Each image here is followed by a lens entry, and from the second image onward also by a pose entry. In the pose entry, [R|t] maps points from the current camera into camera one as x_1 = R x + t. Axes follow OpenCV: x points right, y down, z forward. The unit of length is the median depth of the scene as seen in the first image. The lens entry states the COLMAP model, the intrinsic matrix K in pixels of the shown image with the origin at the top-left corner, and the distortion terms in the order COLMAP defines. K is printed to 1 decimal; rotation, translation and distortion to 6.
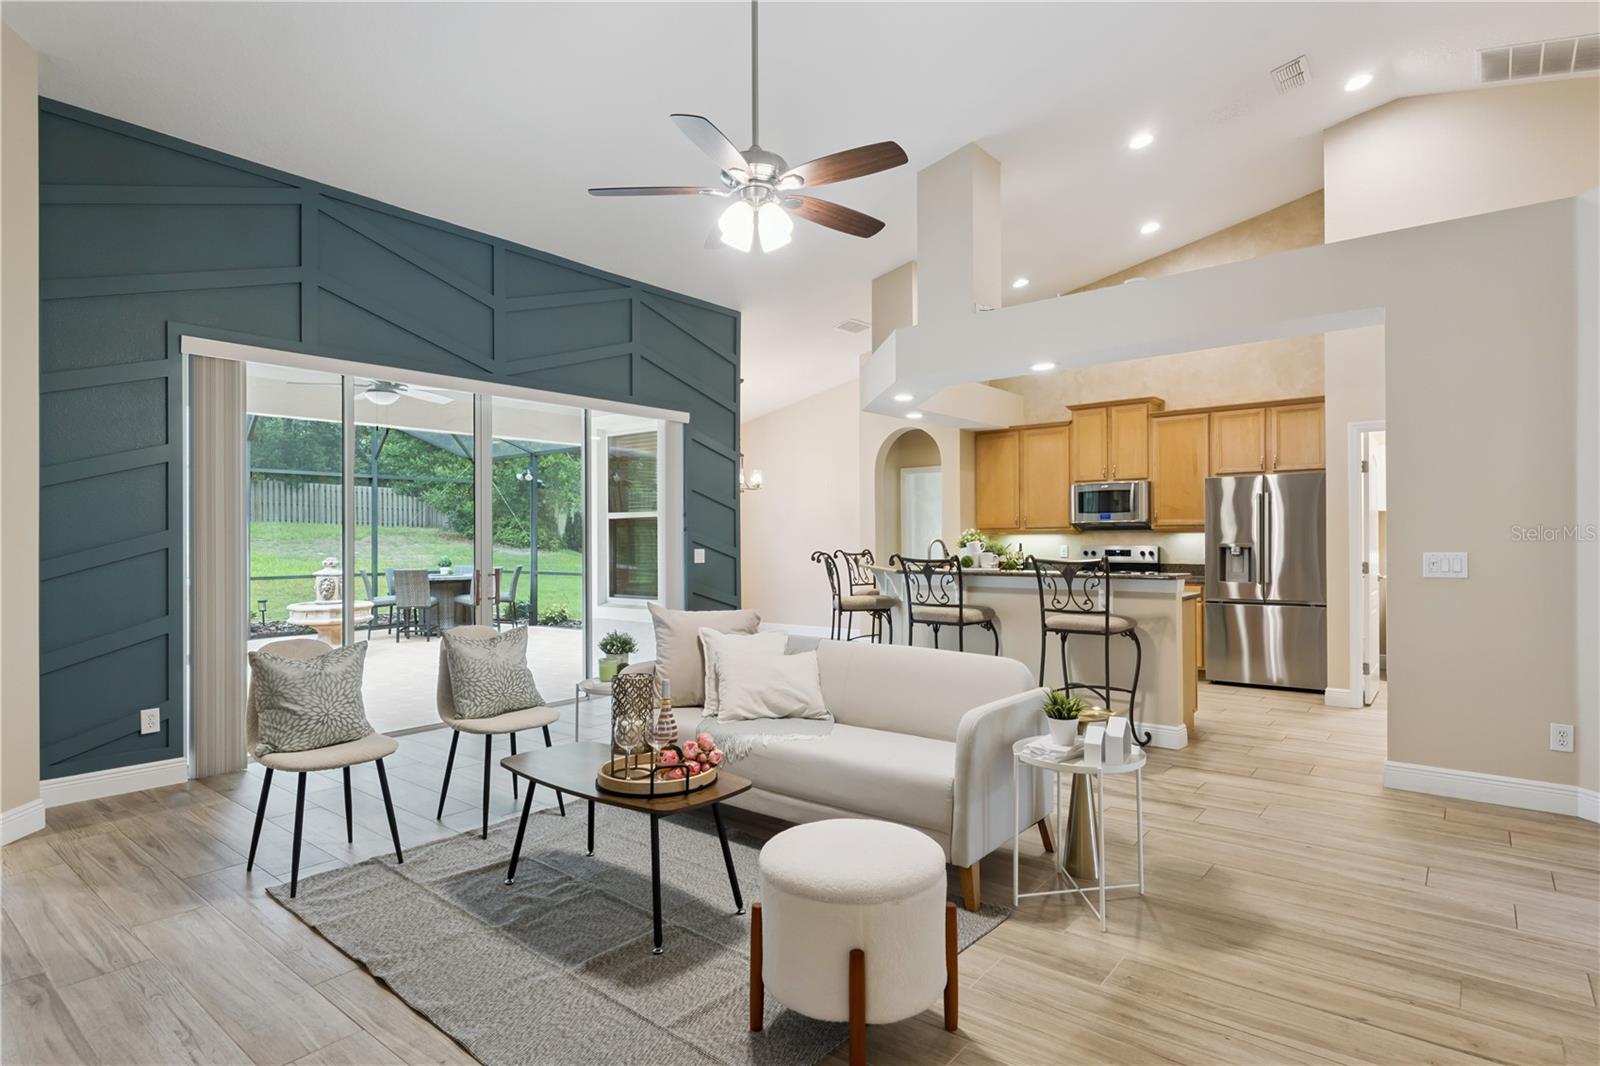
lens RADIAL K [[839.0, 0, 800.0], [0, 839.0, 533.0], [0, 0, 1]] dist [0.000687, 0.000276]
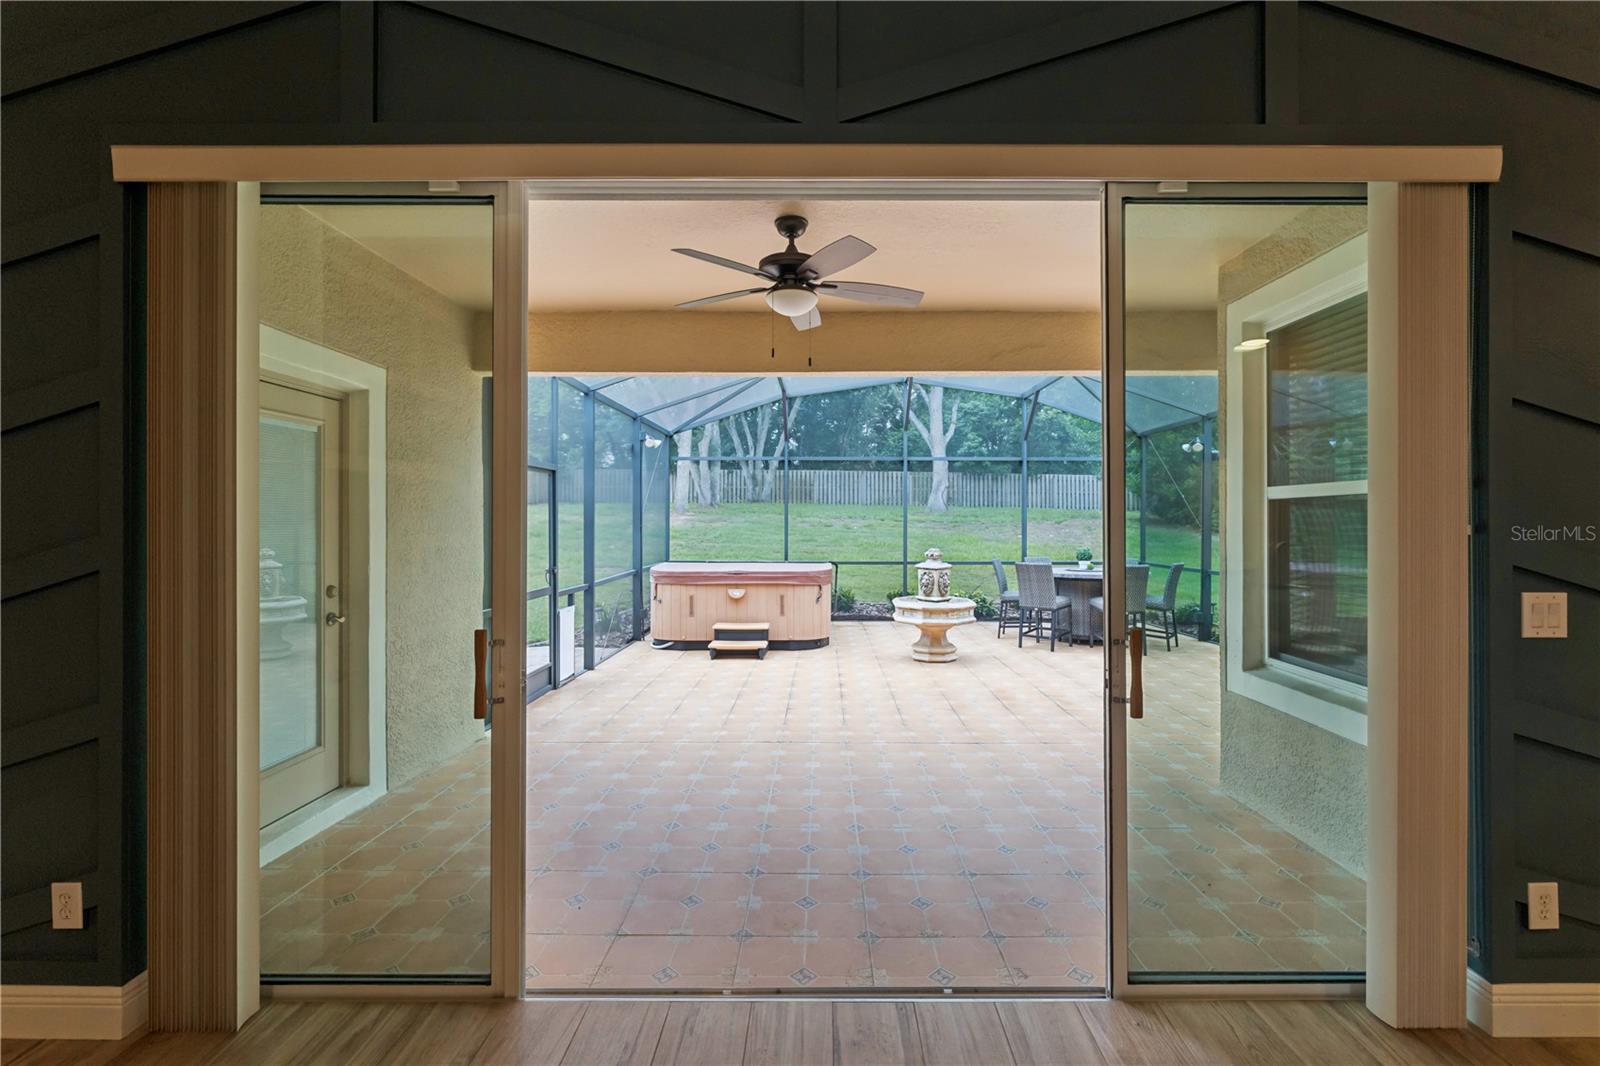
lens RADIAL K [[705.8, 0, 805.2], [0, 705.8, 520.0], [0, 0, 1]] dist [-0.000401, 0.000015]
pose [[0.625584, 0.004417, -0.780145, -0.073042], [0.001251, 0.999977, 0.006665, -0.007845], [0.780156, -0.005146, 0.625564, 0.524417]]
